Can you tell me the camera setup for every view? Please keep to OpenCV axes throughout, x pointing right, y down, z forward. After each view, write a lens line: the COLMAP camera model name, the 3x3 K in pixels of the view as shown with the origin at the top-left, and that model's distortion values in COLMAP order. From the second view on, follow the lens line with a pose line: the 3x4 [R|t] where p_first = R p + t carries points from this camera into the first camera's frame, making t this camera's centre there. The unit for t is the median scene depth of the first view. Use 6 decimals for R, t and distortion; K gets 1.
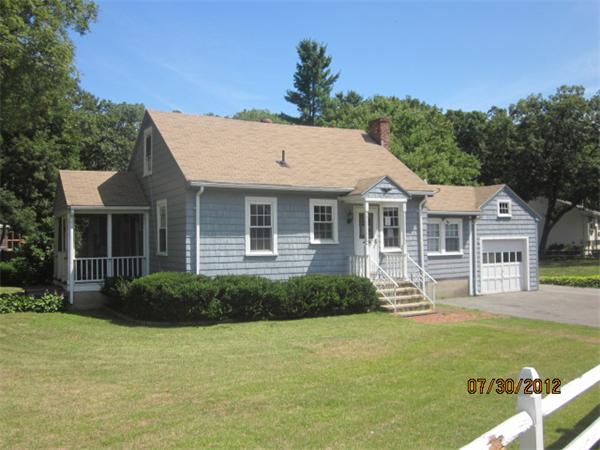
lens RADIAL K [[464.9, 0, 300.0], [0, 464.9, 225.0], [0, 0, 1]] dist [0.000971, 0.000014]
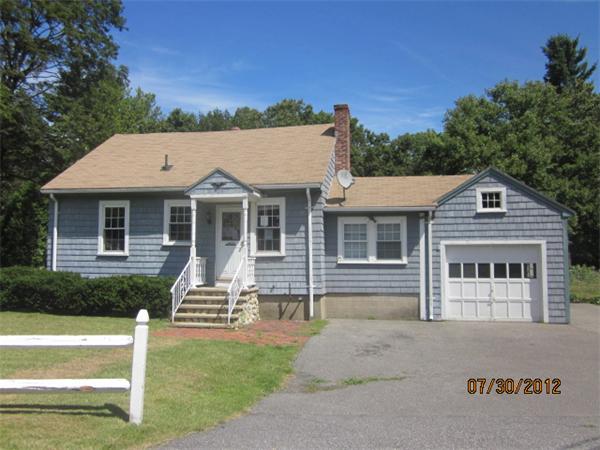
lens RADIAL K [[428.3, 0, 300.0], [0, 428.3, 225.0], [0, 0, 1]] dist [-0.003451, -0.002522]
pose [[0.818784, -0.028077, -0.573415, 0.736875], [0.005048, 0.999117, -0.041713, 0.034633], [0.574080, 0.031260, 0.818202, 0.395715]]
